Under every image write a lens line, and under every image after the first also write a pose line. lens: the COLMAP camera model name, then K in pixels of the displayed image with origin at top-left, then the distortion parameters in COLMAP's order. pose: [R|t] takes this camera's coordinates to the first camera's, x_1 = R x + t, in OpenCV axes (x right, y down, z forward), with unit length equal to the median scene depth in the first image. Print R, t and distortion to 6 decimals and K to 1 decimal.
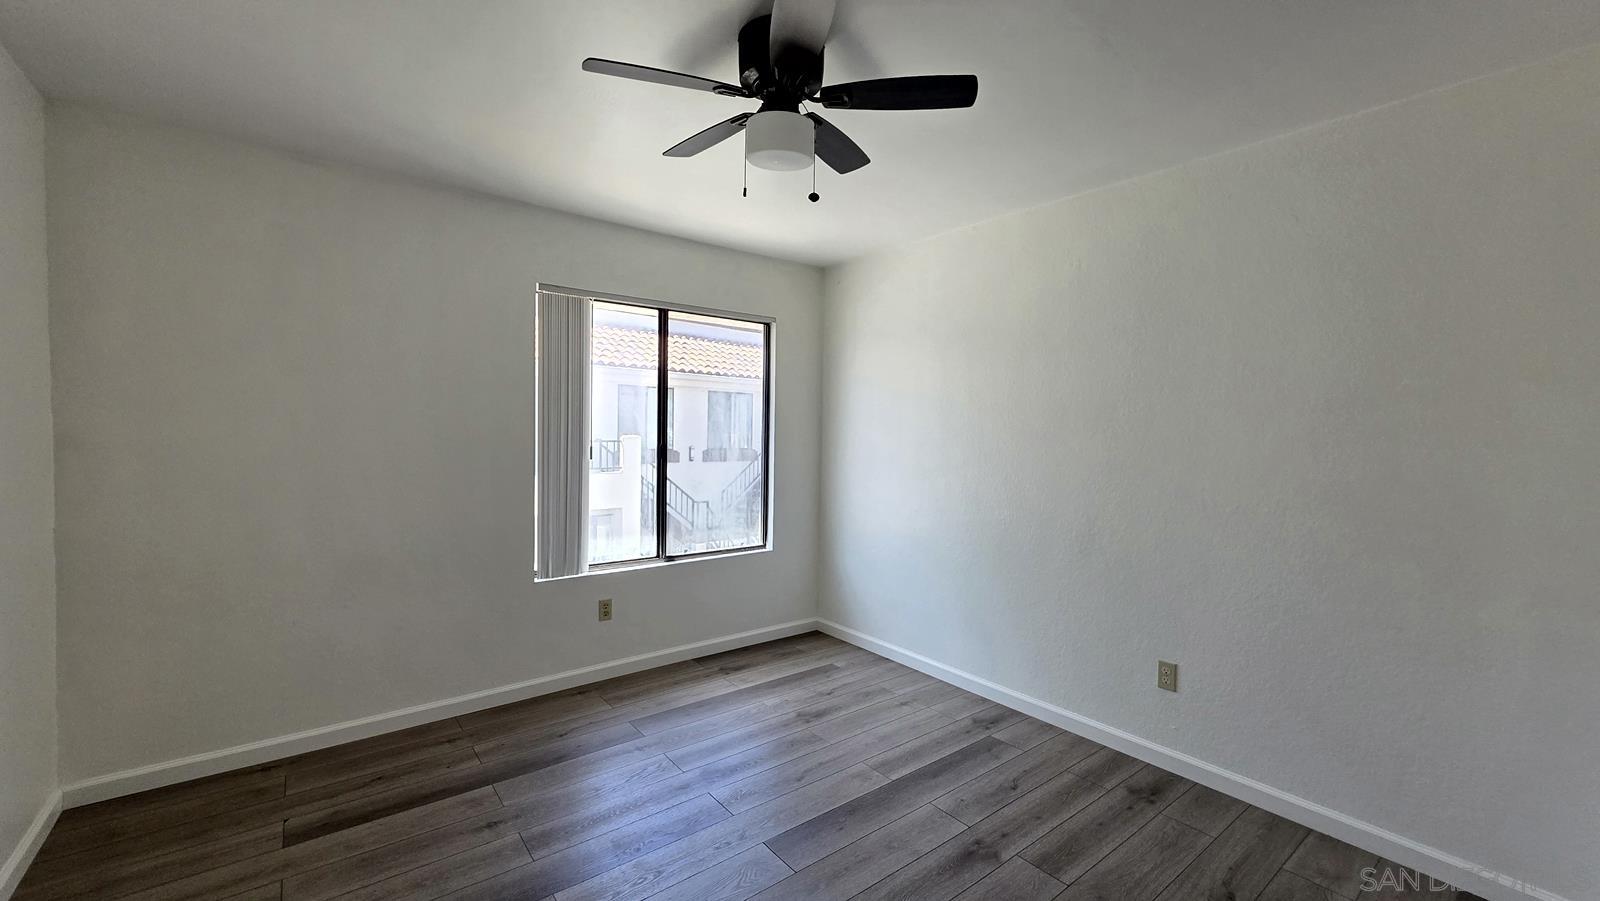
lens RADIAL K [[637.3, 0, 800.0], [0, 637.3, 450.5], [0, 0, 1]] dist [0.001921, -0.000144]
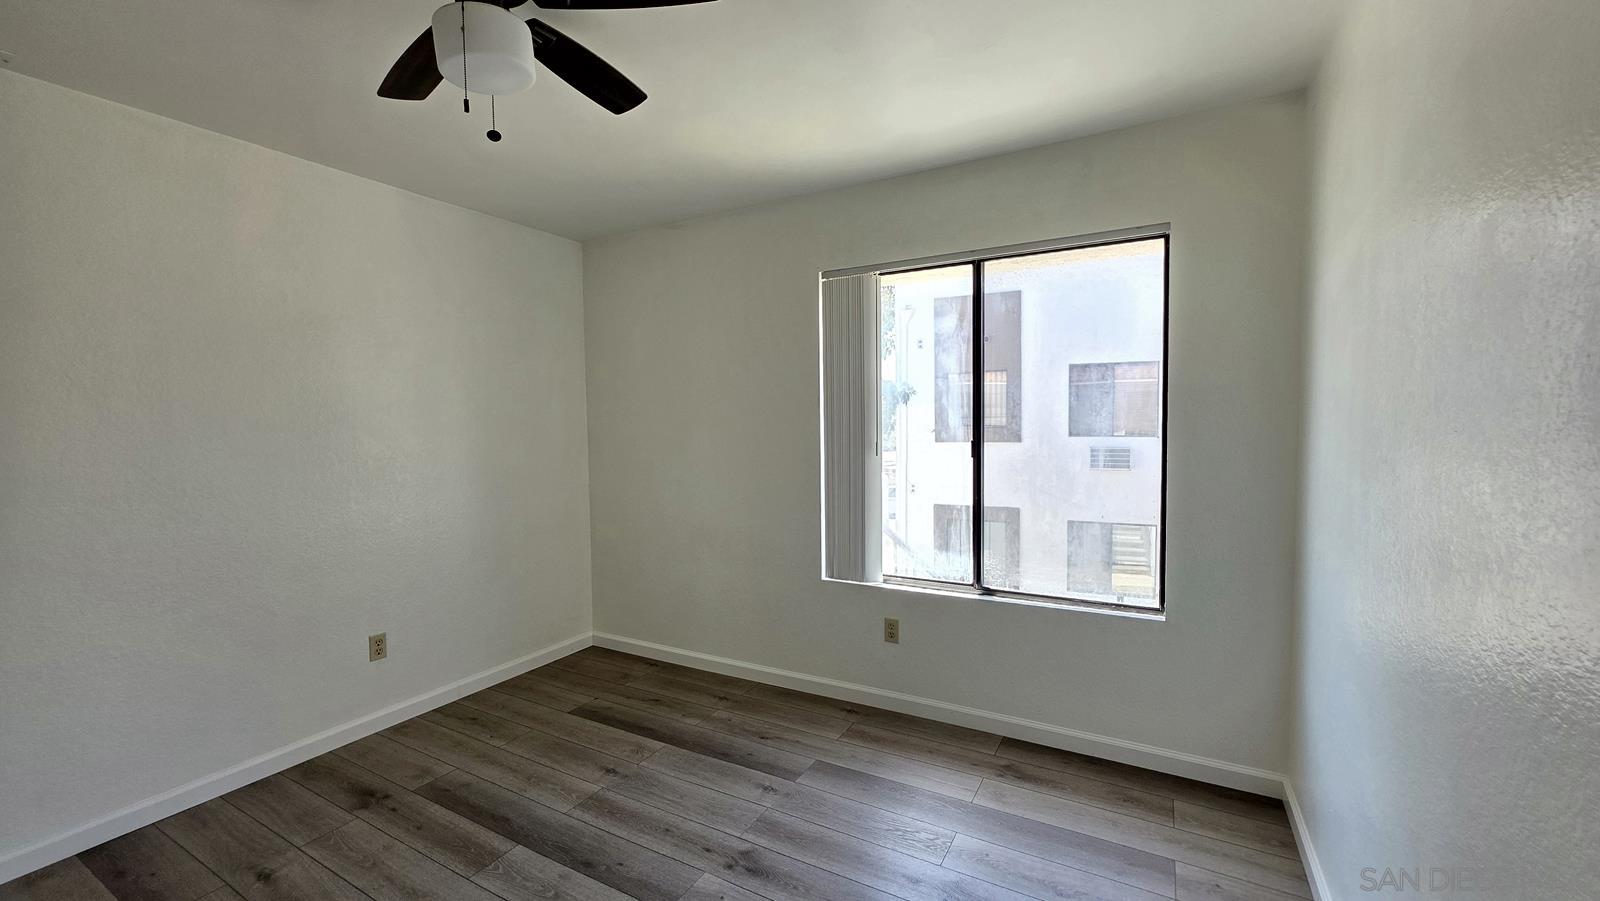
lens RADIAL K [[637.3, 0, 800.0], [0, 637.3, 450.5], [0, 0, 1]] dist [0.001921, -0.000144]
pose [[0.385255, 0.025829, -0.922449, 0.451826], [-0.010746, 0.999666, 0.023504, -0.014059], [0.922748, 0.000858, 0.385404, 0.567736]]
